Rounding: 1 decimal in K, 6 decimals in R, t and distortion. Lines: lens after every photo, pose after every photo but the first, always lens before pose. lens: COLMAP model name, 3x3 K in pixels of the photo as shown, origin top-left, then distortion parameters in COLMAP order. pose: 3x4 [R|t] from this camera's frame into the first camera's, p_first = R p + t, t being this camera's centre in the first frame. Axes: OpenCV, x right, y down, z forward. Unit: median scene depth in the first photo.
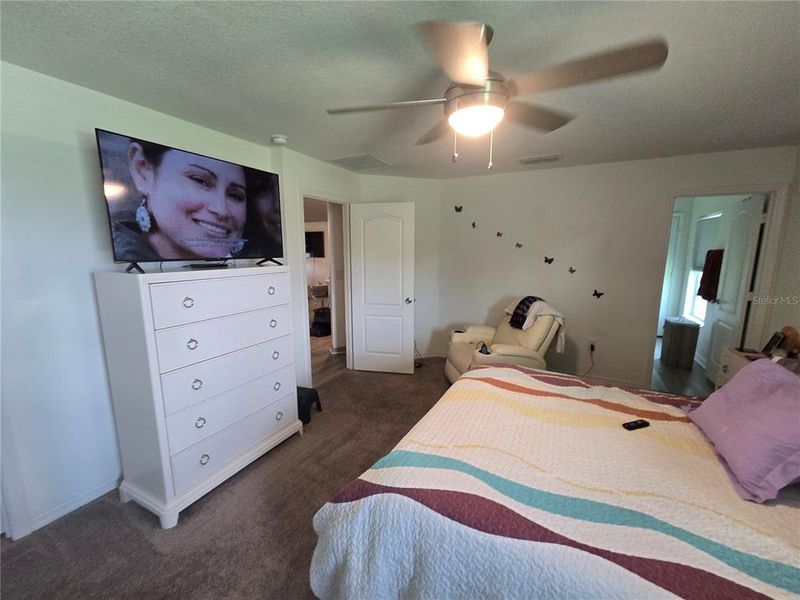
lens RADIAL K [[324.8, 0, 404.7], [0, 324.8, 302.1], [0, 0, 1]] dist [-0.001340, -0.000138]
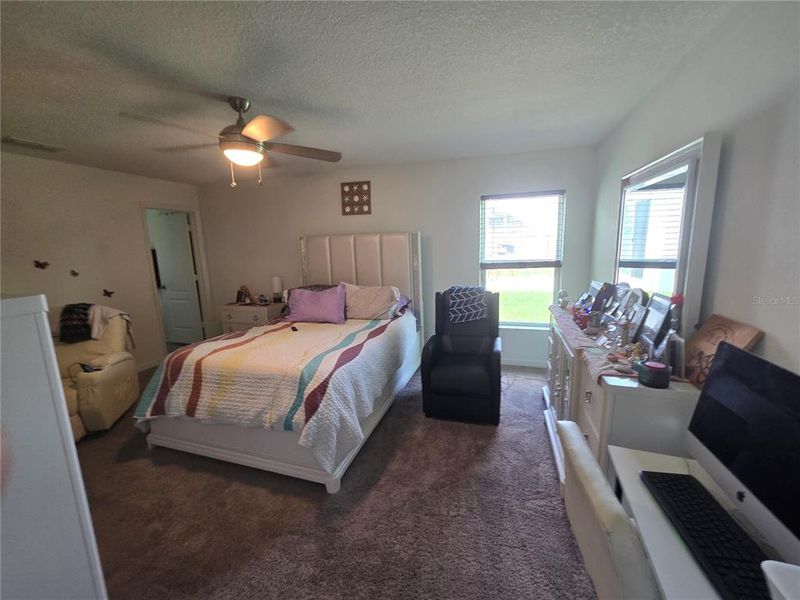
lens RADIAL K [[324.8, 0, 402.9], [0, 324.8, 298.8], [0, 0, 1]] dist [-0.001340, -0.000138]
pose [[-0.193413, -0.160871, 0.967839, -0.871828], [0.190454, 0.961545, 0.197885, -0.049134], [-0.962455, 0.222602, -0.155337, 0.394012]]
